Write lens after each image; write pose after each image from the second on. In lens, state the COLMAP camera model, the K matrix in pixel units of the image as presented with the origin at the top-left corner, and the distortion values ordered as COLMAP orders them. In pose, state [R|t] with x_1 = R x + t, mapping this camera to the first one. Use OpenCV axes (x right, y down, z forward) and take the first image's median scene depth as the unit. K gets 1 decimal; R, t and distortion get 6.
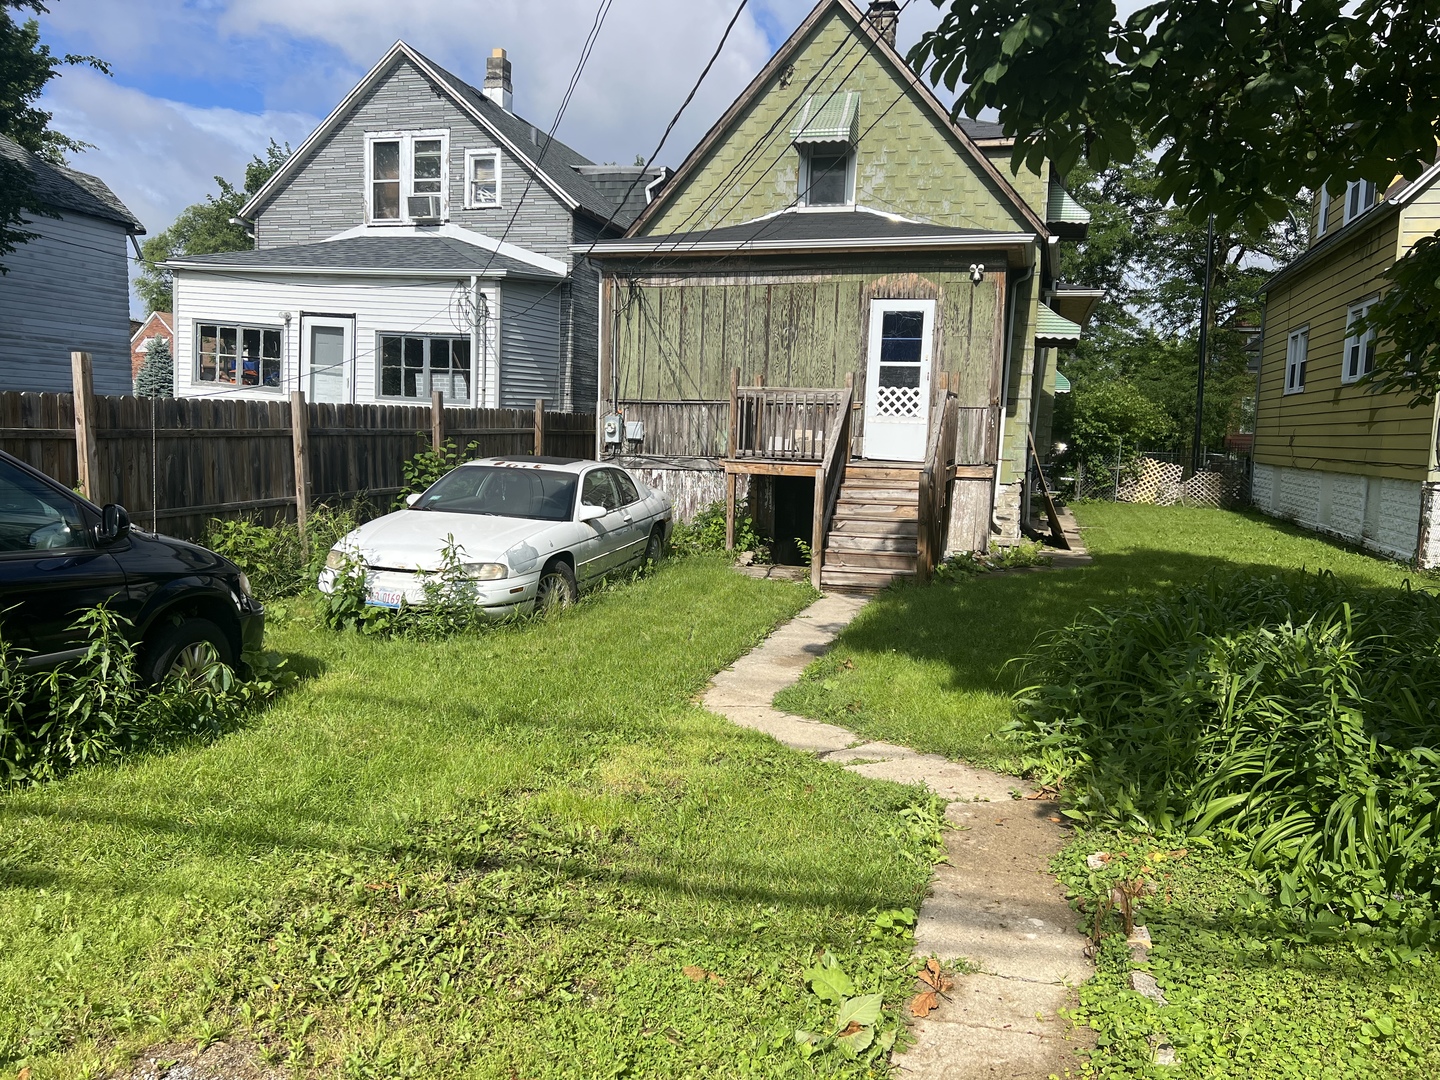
lens RADIAL K [[1084.6, 0, 755.3], [0, 1084.6, 525.1], [0, 0, 1]] dist [0.055159, 0.002554]
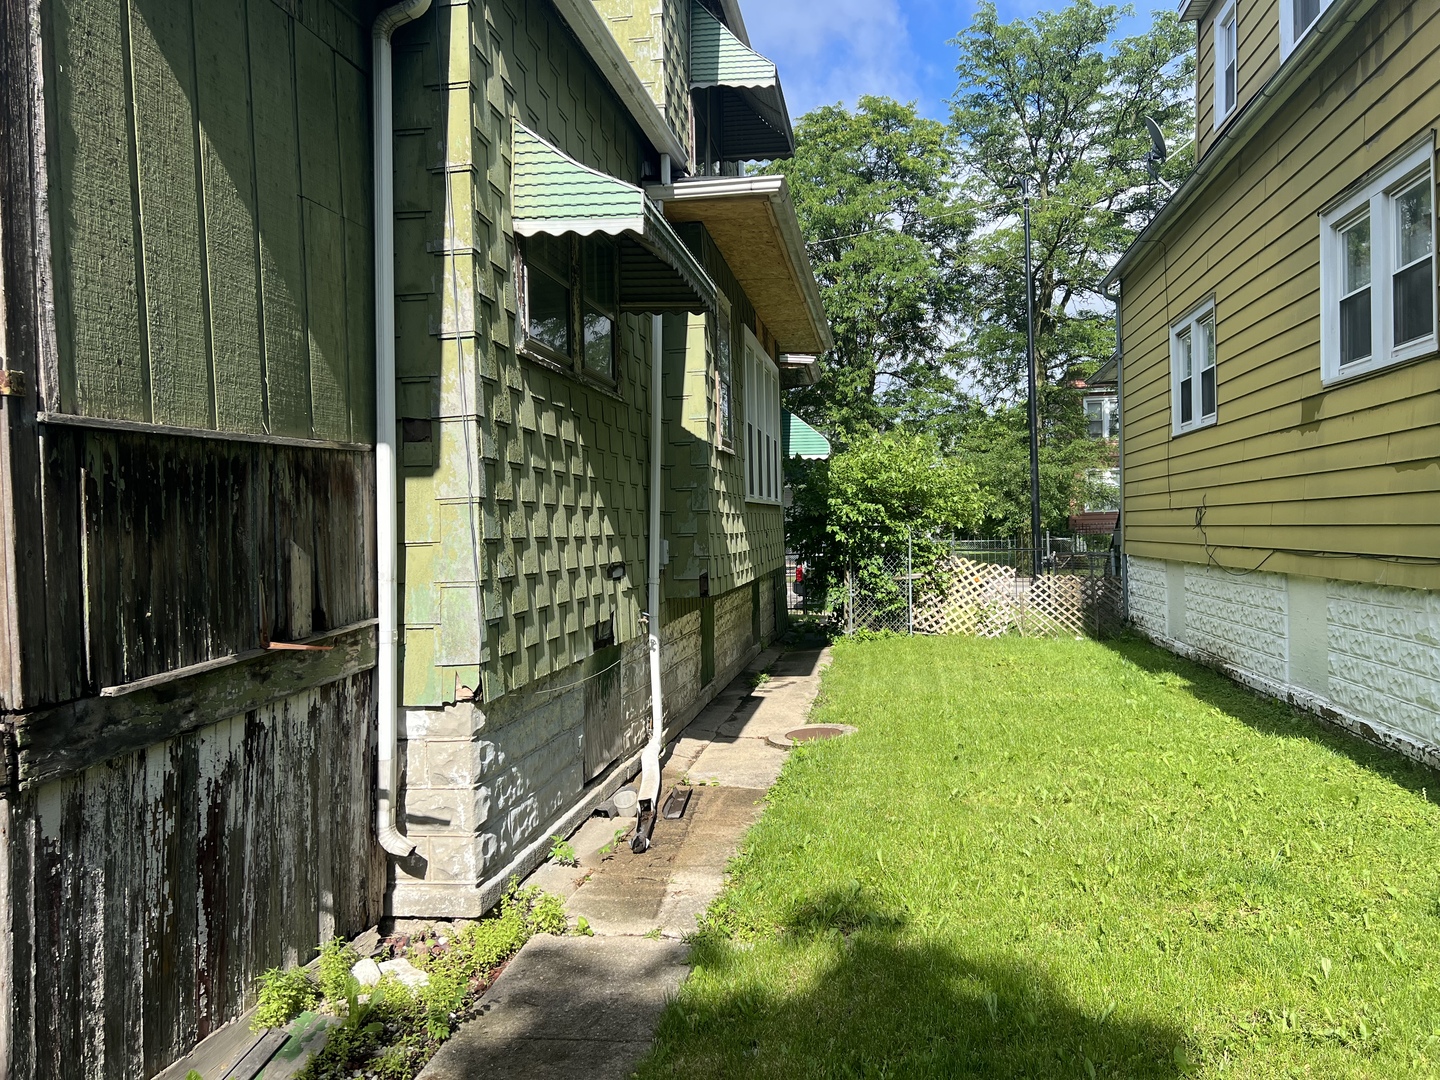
lens RADIAL K [[1084.6, 0, 728.9], [0, 1084.6, 545.3], [0, 0, 1]] dist [0.055159, 0.002554]
pose [[0.992915, -0.056967, 0.104279, 0.172633], [0.064724, 0.995260, -0.072588, -0.032954], [-0.099650, 0.078823, 0.991896, 0.419377]]
